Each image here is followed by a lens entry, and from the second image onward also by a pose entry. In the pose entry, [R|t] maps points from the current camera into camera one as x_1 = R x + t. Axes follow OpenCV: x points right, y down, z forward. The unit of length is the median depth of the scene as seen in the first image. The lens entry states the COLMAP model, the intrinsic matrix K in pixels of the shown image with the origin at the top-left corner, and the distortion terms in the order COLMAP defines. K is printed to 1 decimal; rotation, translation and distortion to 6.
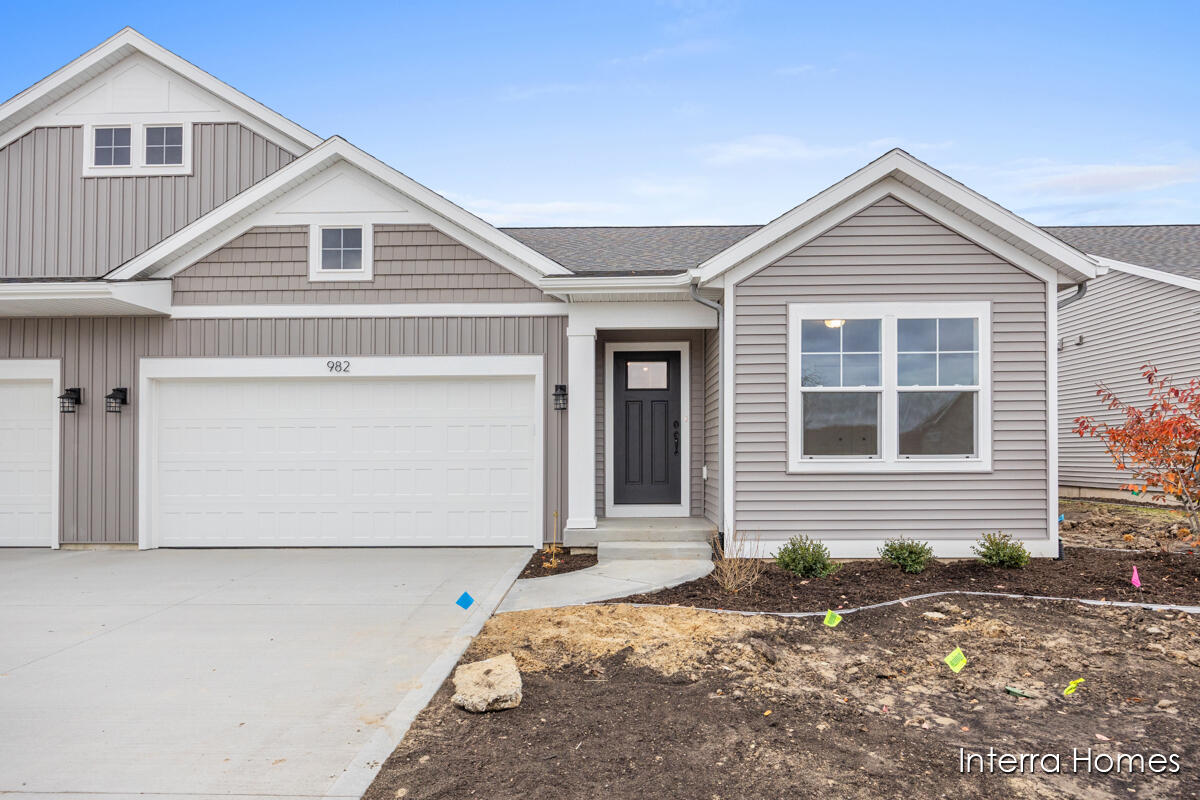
lens RADIAL K [[691.9, 0, 598.9], [0, 691.9, 388.9], [0, 0, 1]] dist [-0.003323, -0.001460]
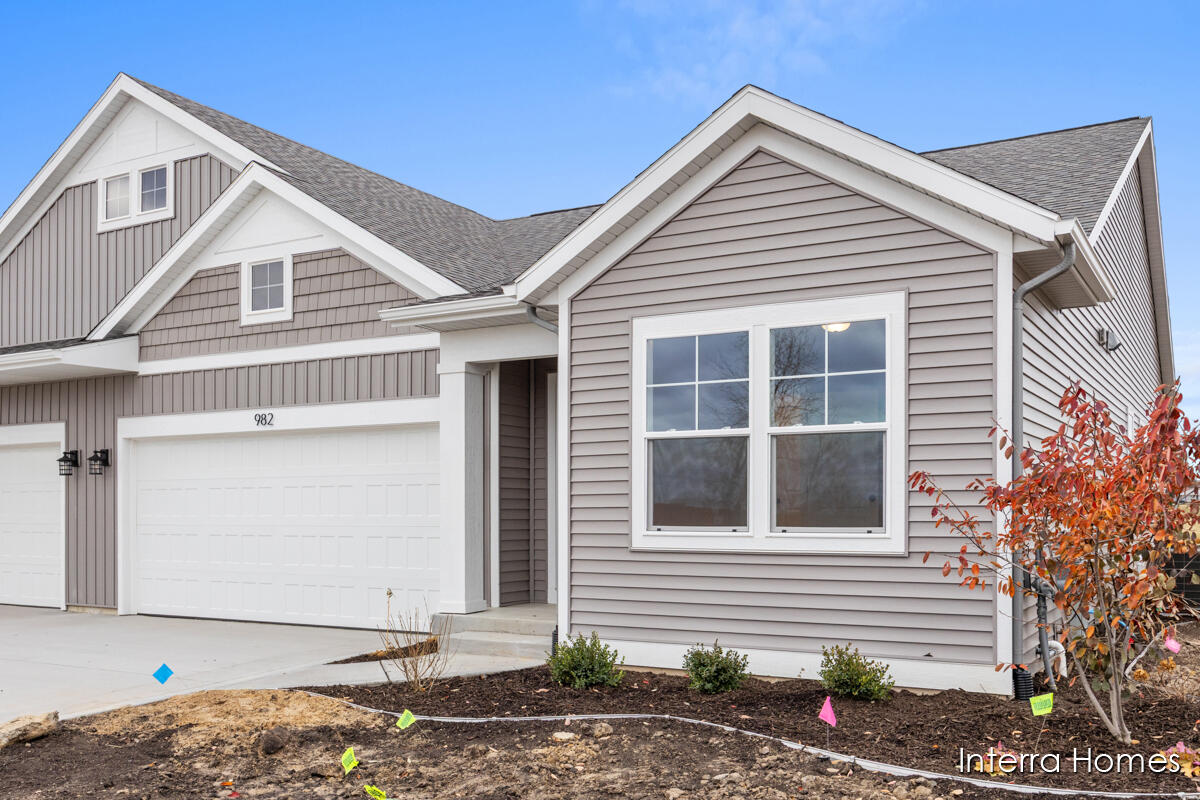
lens RADIAL K [[1115.6, 0, 600.0], [0, 1115.6, 400.0], [0, 0, 1]] dist [-0.010491, -0.002306]
pose [[0.874753, -0.043998, -0.482568, 0.699516], [0.041601, 0.999011, -0.015675, -0.017470], [0.482781, -0.006364, 0.875718, -0.045889]]
